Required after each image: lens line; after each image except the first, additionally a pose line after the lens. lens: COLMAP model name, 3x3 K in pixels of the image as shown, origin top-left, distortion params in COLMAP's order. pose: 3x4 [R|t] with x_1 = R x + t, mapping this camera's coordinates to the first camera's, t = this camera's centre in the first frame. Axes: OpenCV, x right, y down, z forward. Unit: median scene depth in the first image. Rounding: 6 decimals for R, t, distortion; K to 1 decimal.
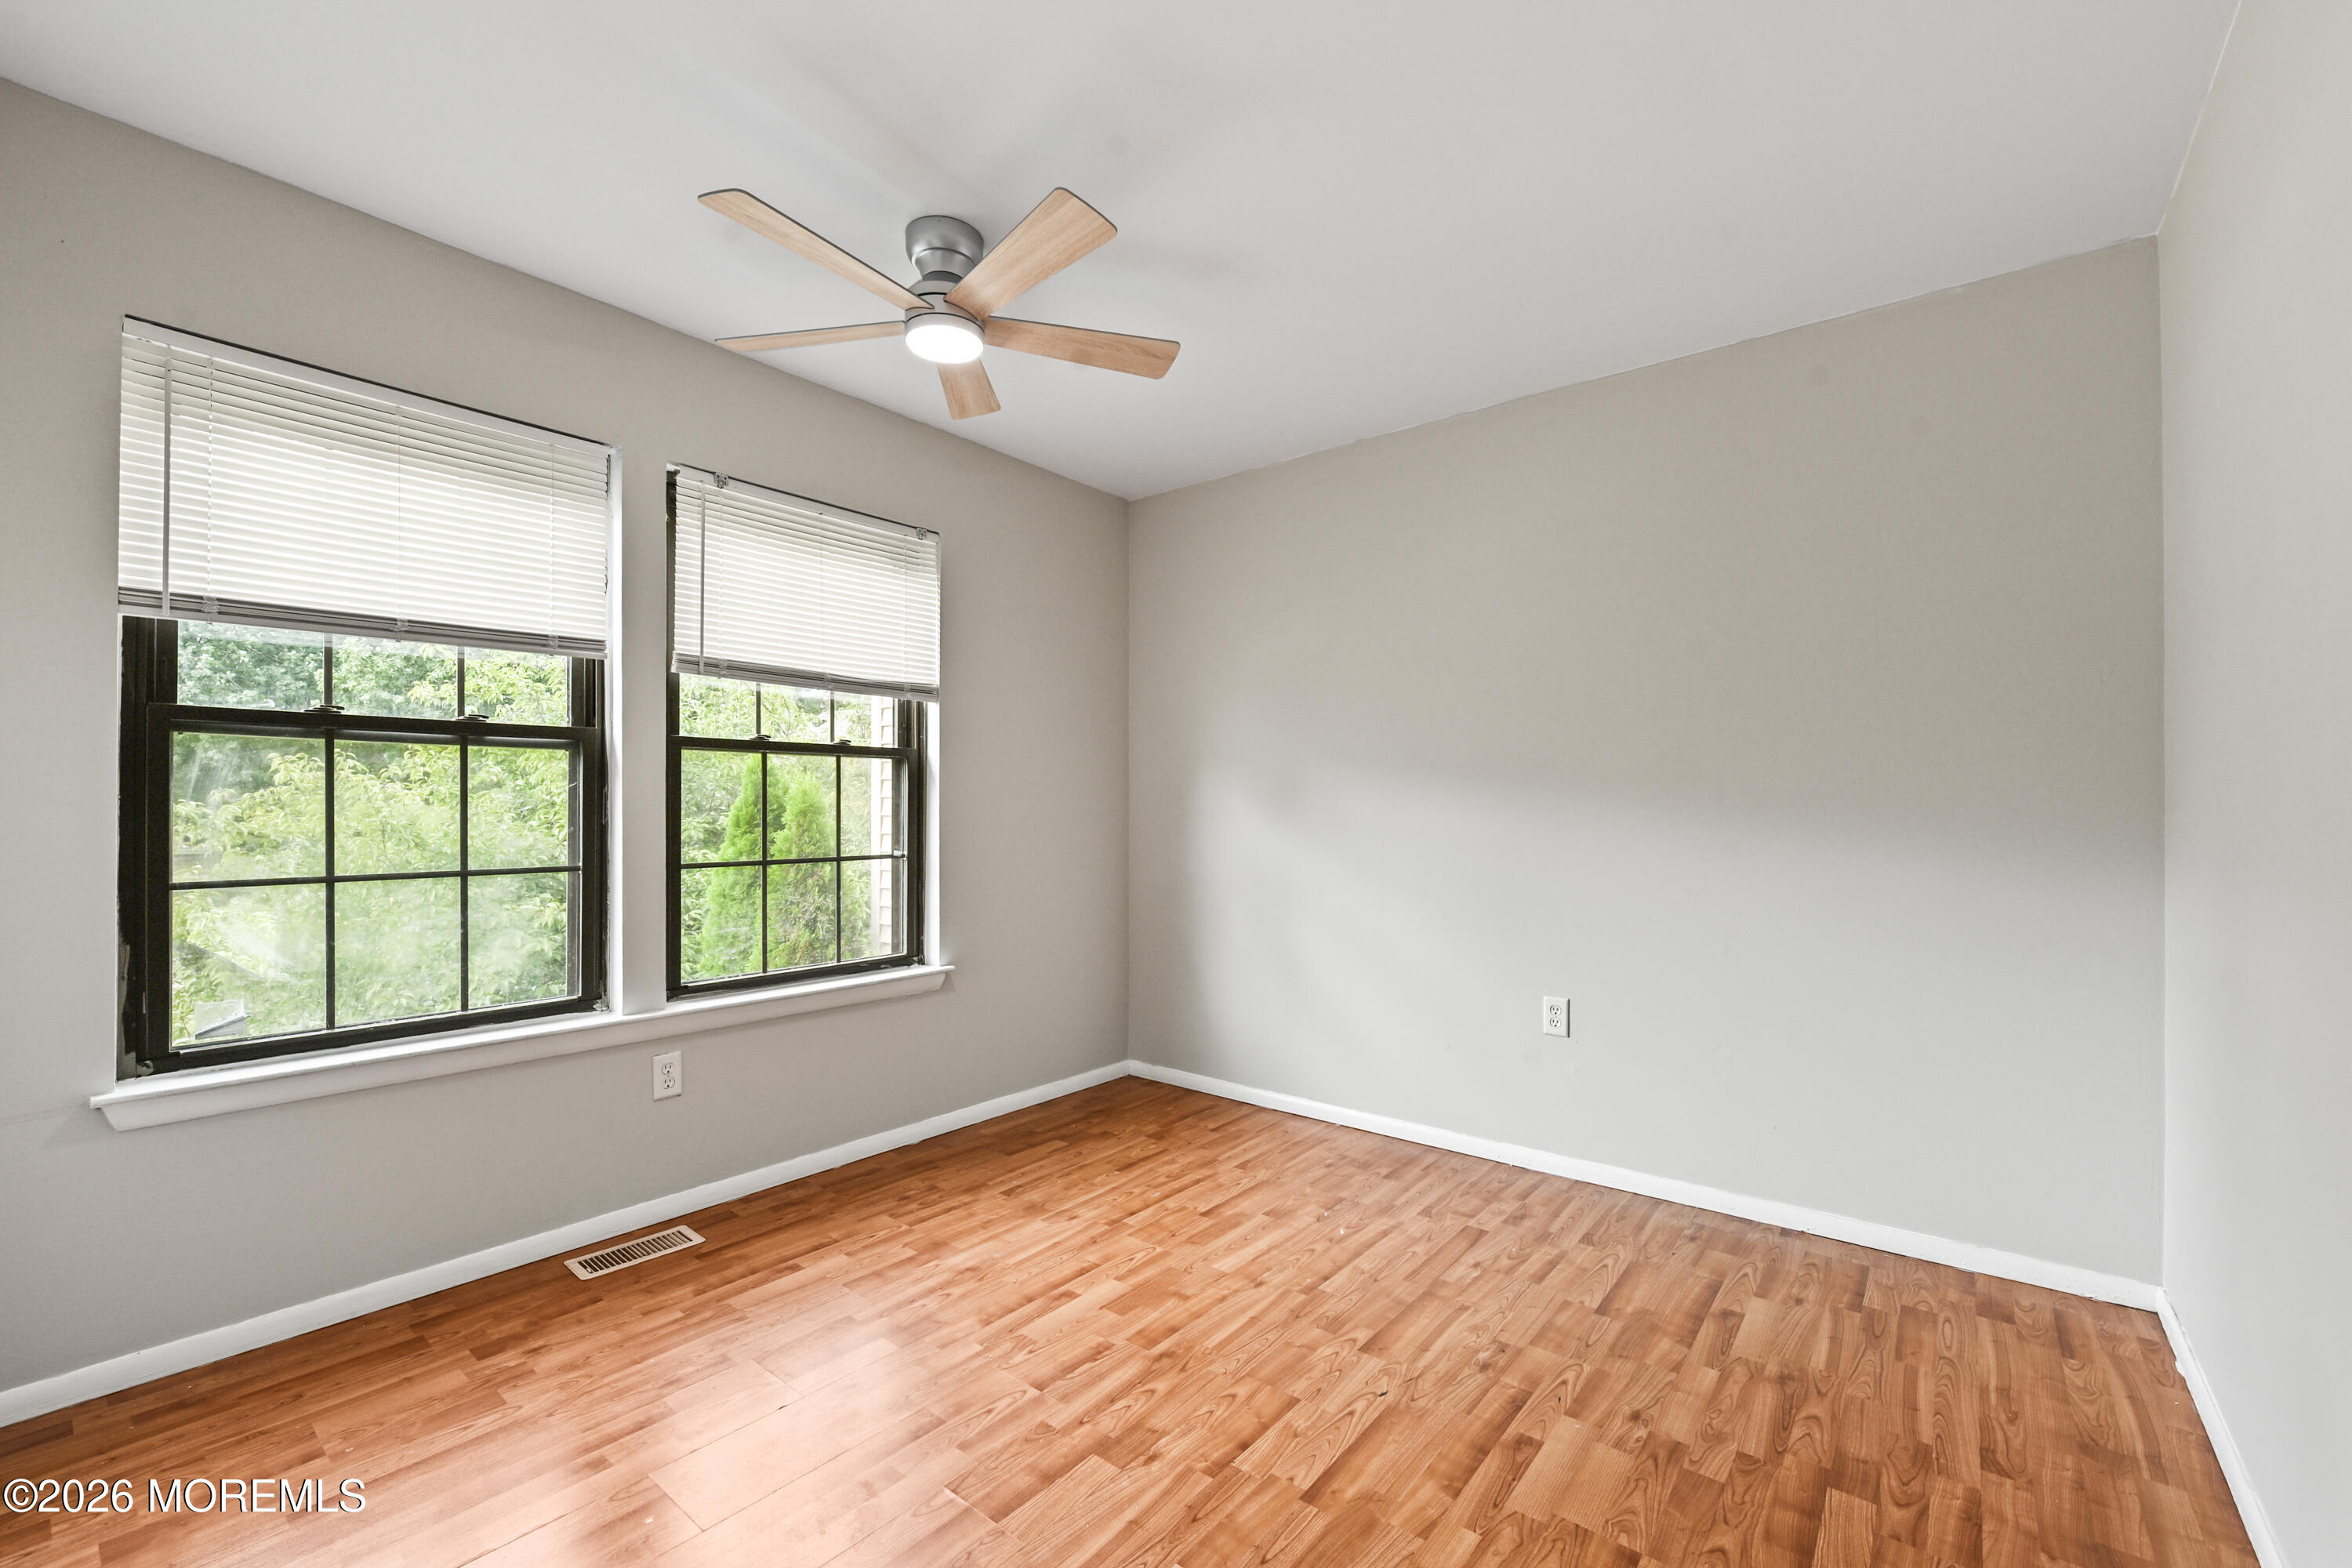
lens RADIAL K [[969.5, 0, 1174.6], [0, 969.5, 797.4], [0, 0, 1]] dist [-0.003206, -0.001188]
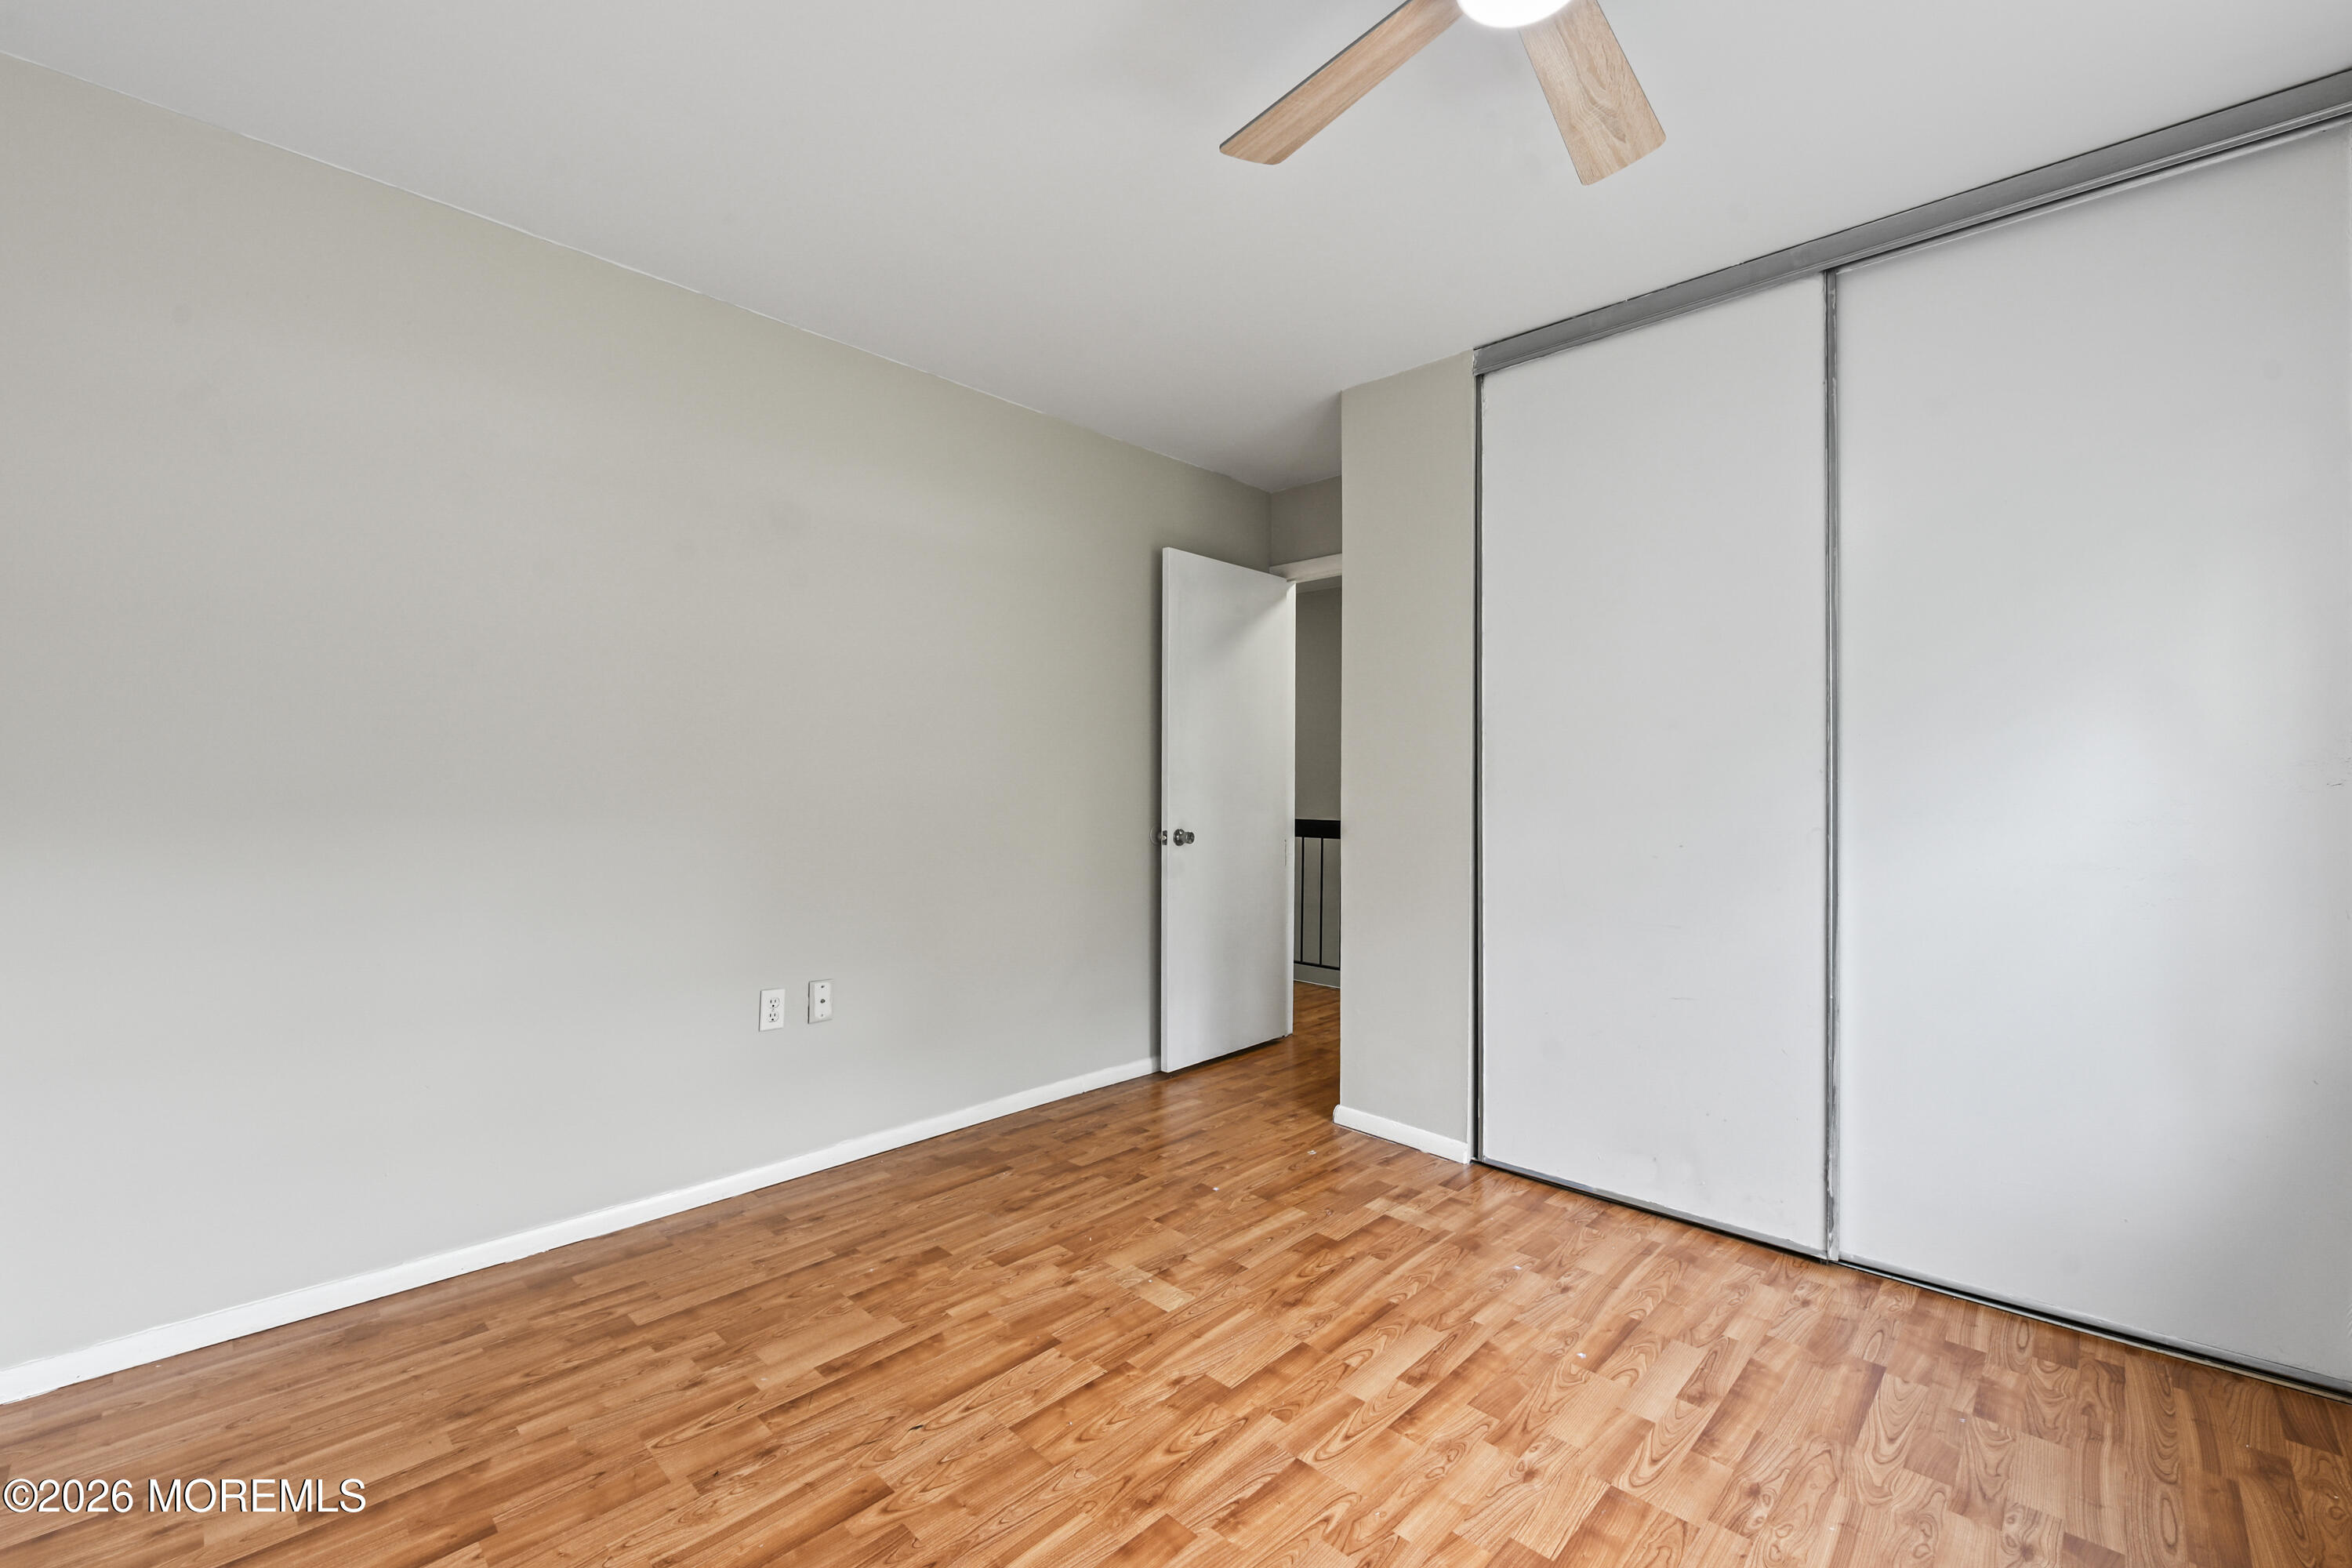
lens RADIAL K [[969.5, 0, 1177.5], [0, 969.5, 786.7], [0, 0, 1]] dist [-0.003206, -0.001188]
pose [[-0.995782, -0.007923, 0.091408, -0.110905], [-0.008924, 0.999905, -0.010550, 0.025389], [-0.091316, -0.011321, -0.995758, 1.970773]]
